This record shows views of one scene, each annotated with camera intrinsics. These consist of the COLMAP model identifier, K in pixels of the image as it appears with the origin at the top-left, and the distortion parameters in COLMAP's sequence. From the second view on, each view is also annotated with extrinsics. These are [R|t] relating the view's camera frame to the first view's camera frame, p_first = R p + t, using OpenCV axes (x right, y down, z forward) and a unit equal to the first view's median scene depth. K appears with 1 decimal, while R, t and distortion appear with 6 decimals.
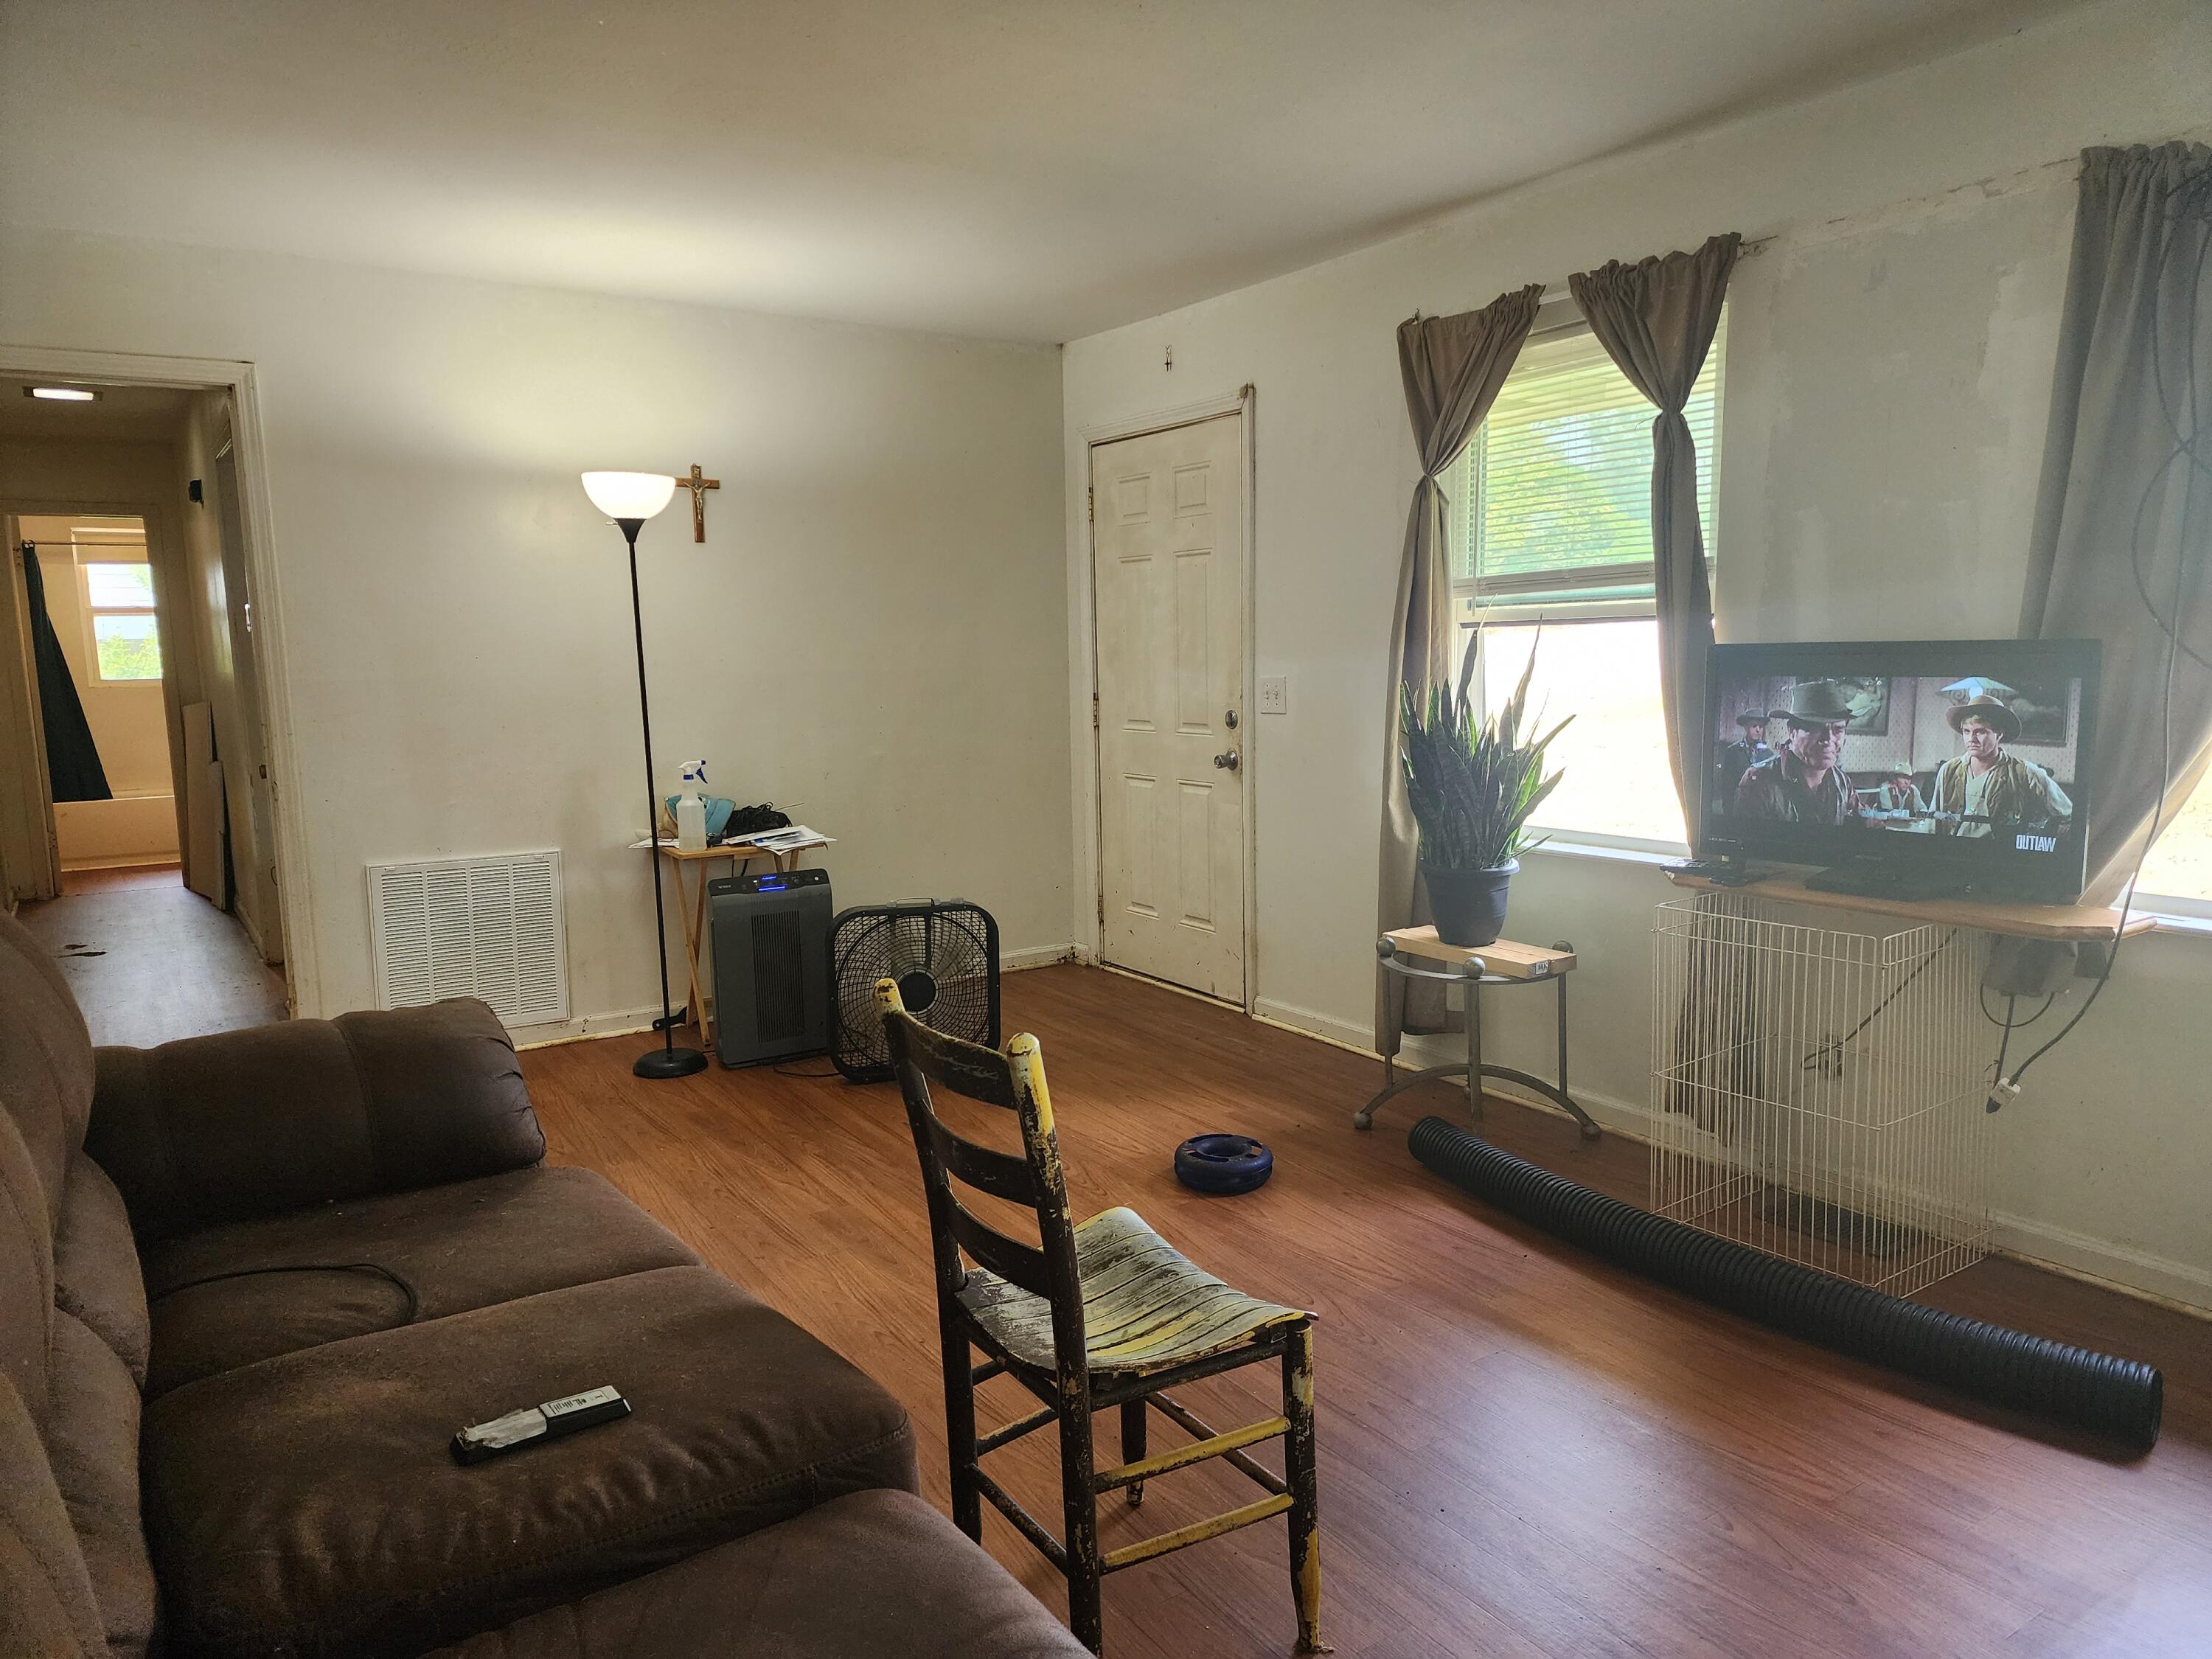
lens RADIAL K [[1493.9, 0, 1108.7], [0, 1493.9, 822.3], [0, 0, 1]] dist [0.003060, 0.001196]
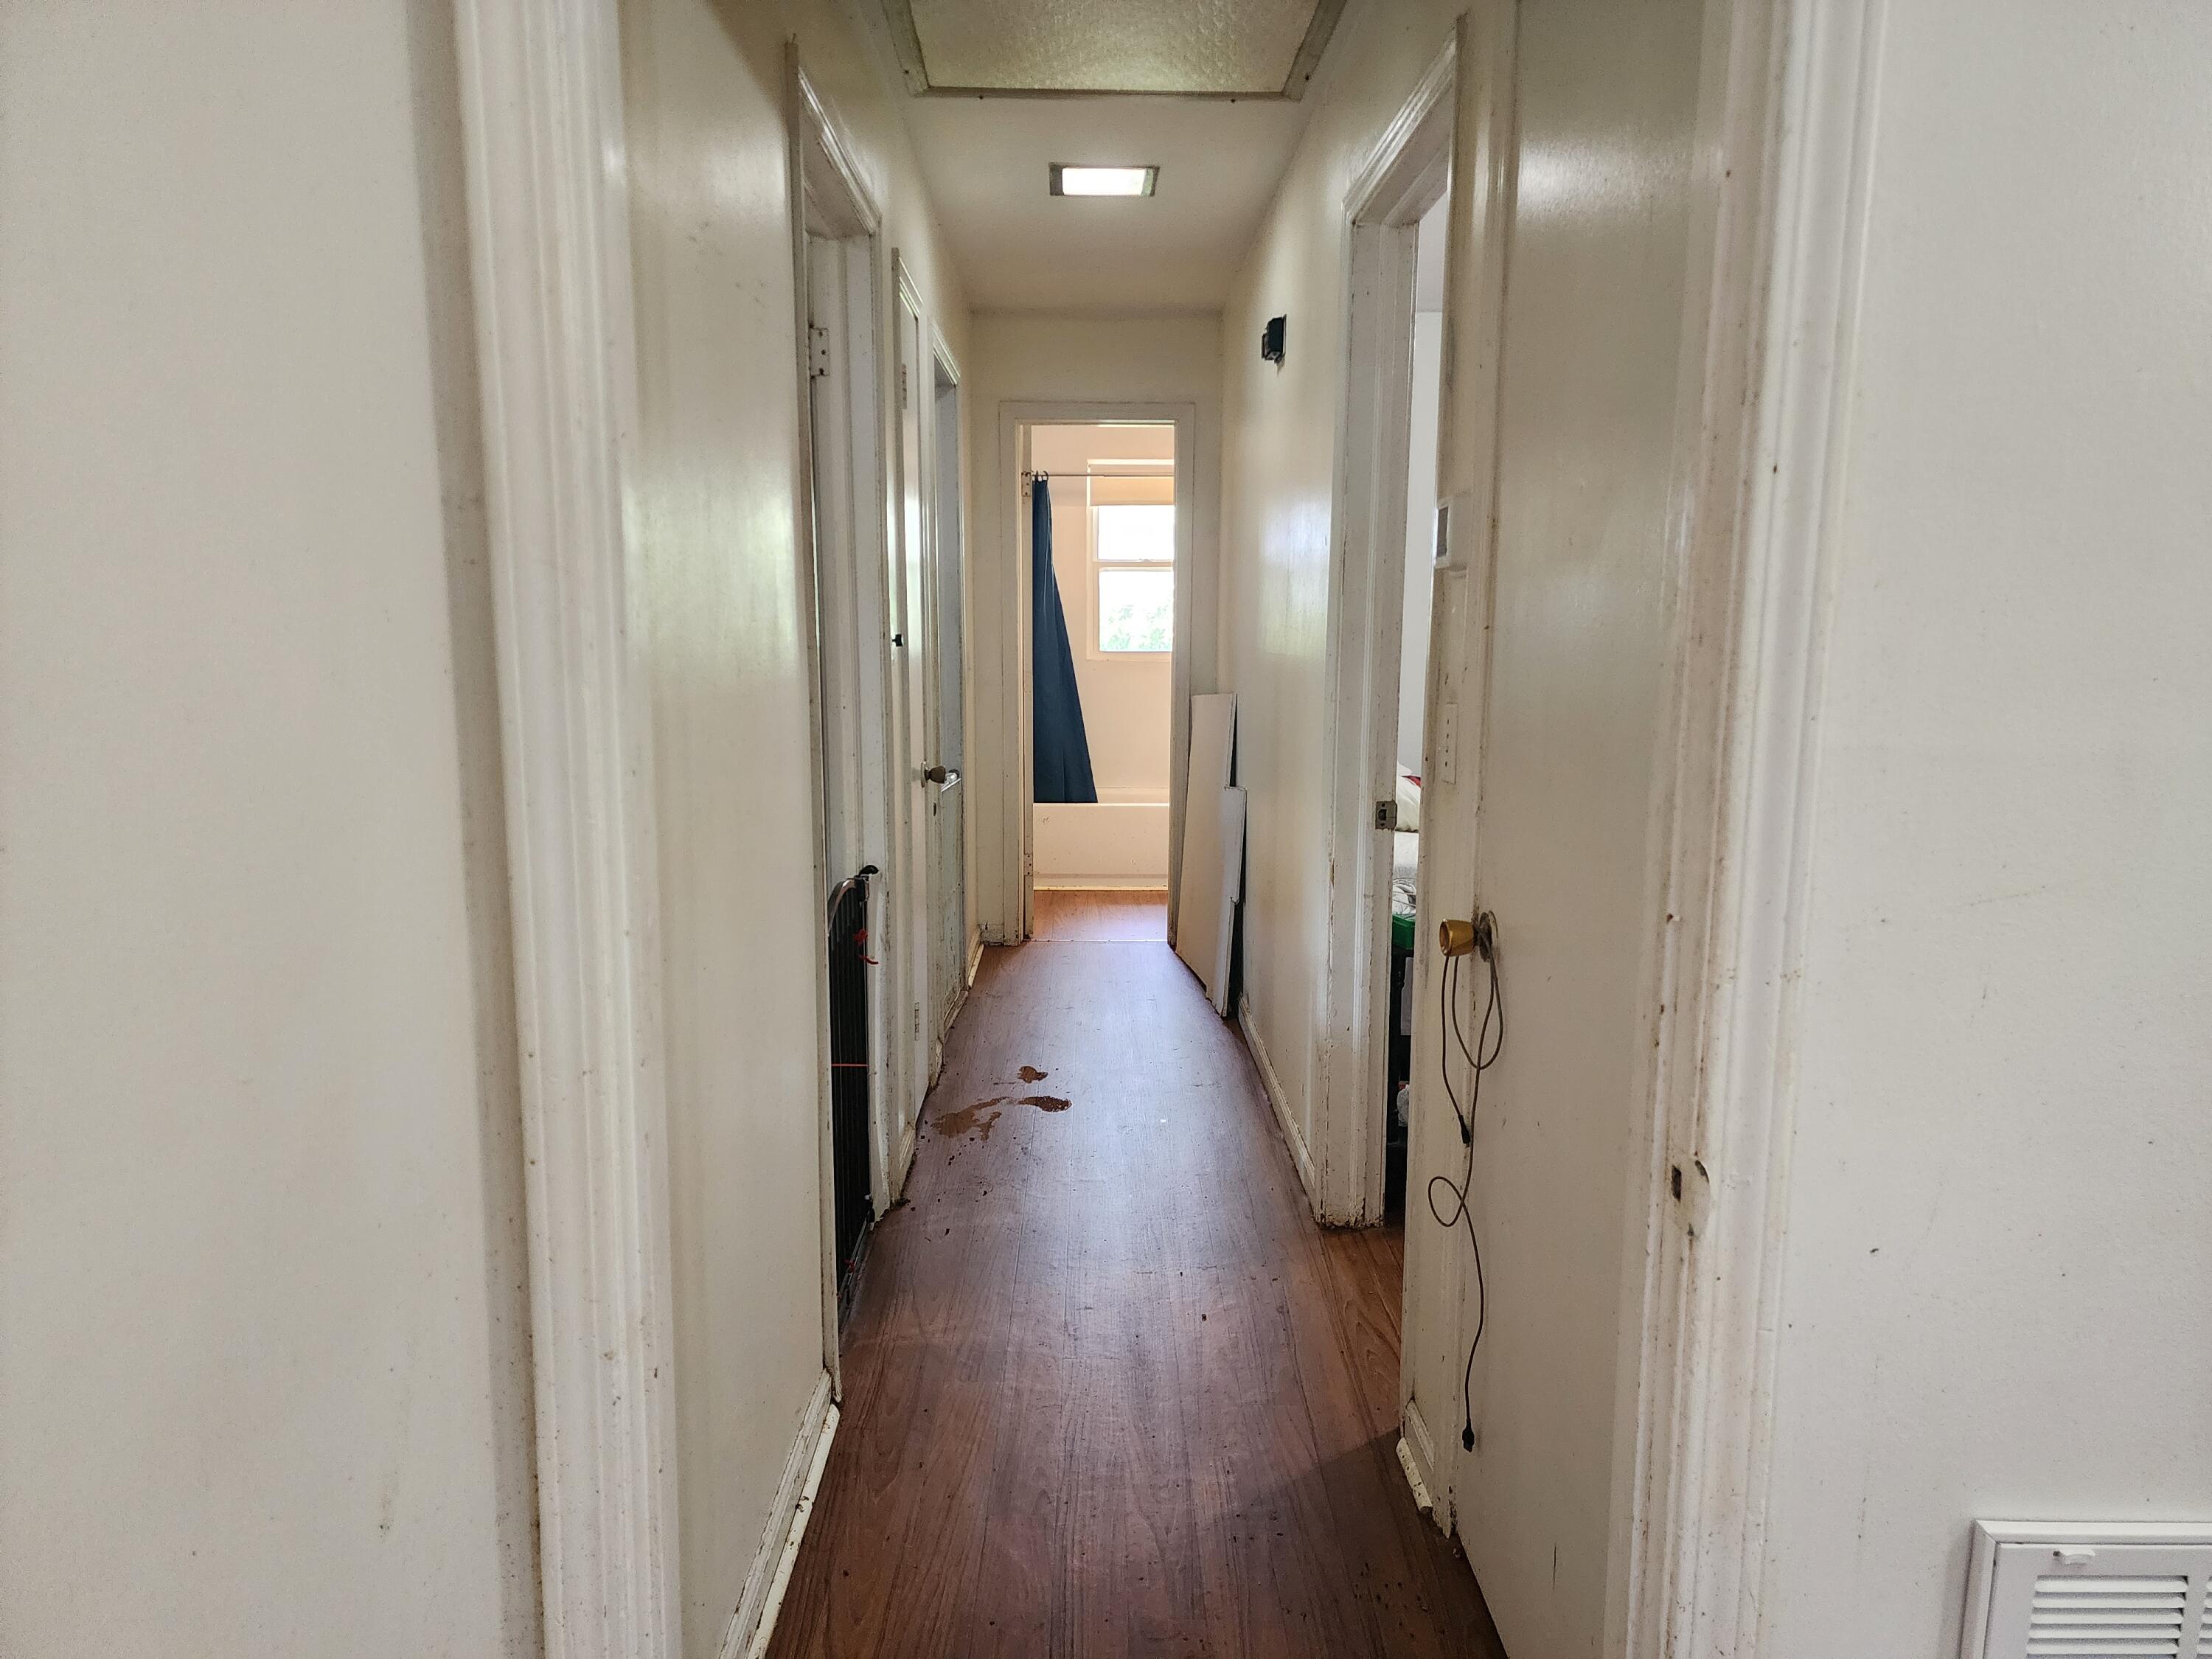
lens RADIAL K [[1459.9, 0, 1106.3], [0, 1459.9, 831.4], [0, 0, 1]] dist [0.044639, -0.023558]
pose [[0.835054, 0.110043, -0.539050, -0.270602], [-0.099131, 0.993851, 0.049321, -0.044505], [0.541163, 0.012251, 0.840828, 0.391594]]
